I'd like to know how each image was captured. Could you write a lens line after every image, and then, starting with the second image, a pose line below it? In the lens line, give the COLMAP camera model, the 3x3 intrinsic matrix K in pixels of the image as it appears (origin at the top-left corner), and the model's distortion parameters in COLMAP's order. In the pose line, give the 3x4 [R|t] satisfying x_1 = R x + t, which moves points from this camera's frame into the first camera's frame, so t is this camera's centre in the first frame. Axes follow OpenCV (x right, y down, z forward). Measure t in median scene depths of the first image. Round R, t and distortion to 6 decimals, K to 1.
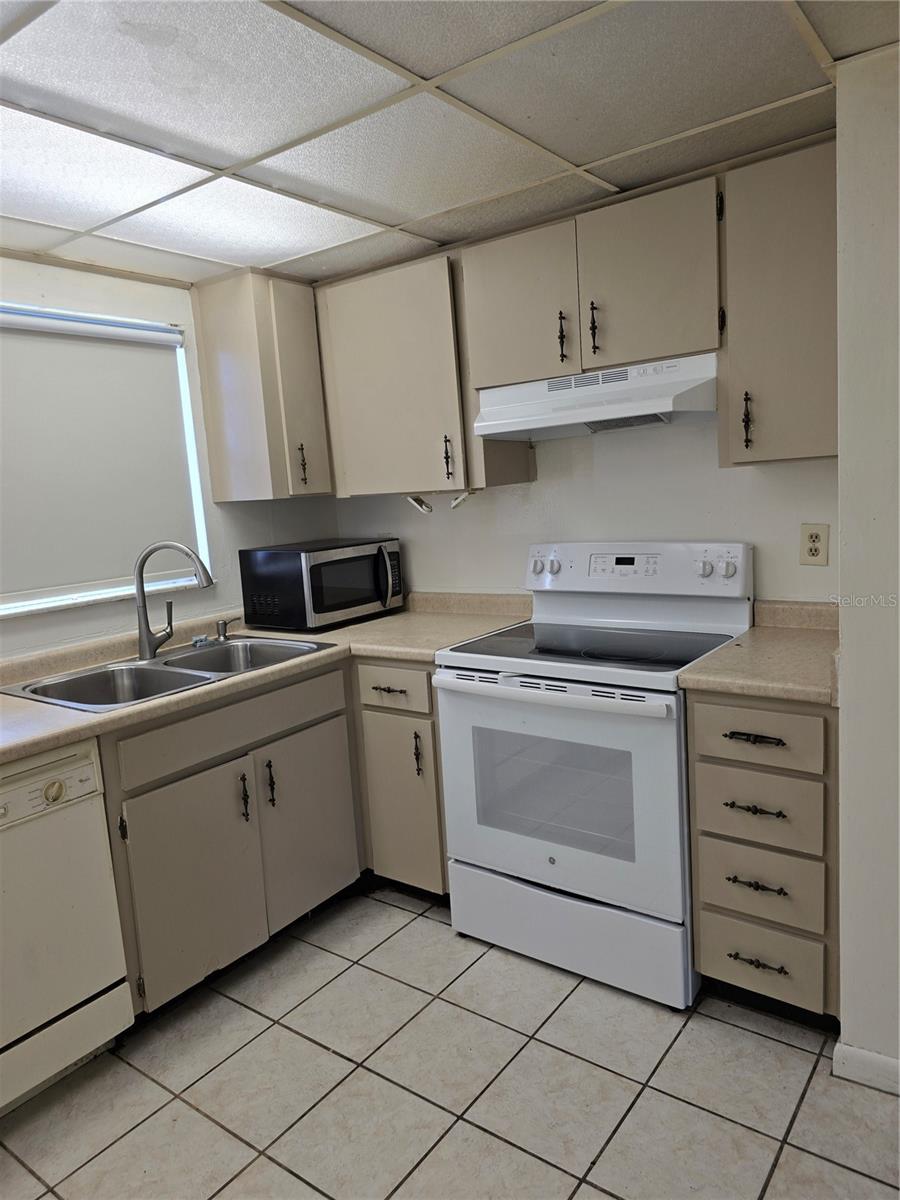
lens RADIAL K [[812.1, 0, 448.1], [0, 812.1, 613.8], [0, 0, 1]] dist [0.058194, -0.035119]
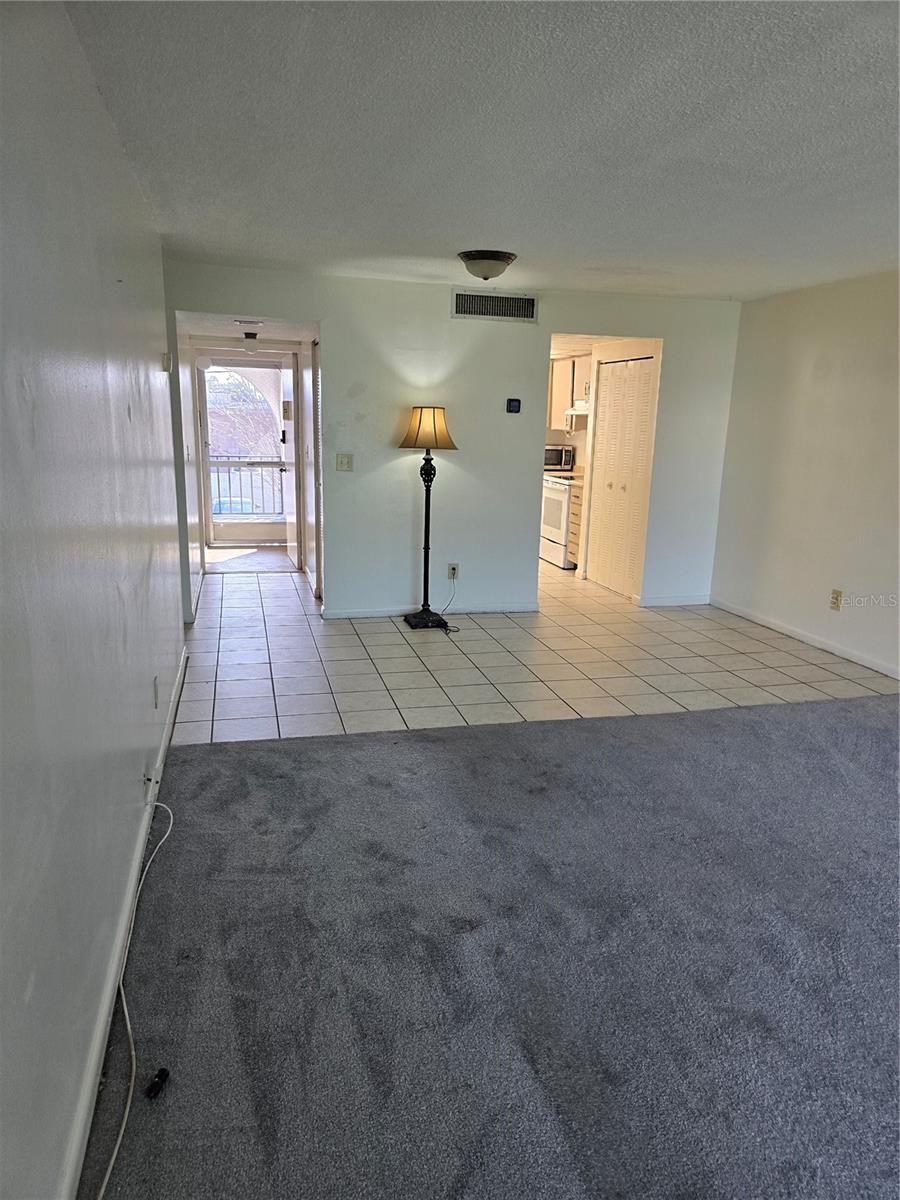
lens RADIAL K [[812.1, 0, 448.1], [0, 812.1, 613.8], [0, 0, 1]] dist [0.058194, -0.035119]
pose [[0.775891, 0.225256, -0.589281, 1.896989], [-0.169877, 0.974180, 0.148713, 0.178070], [0.607565, -0.015280, 0.794123, -2.084828]]
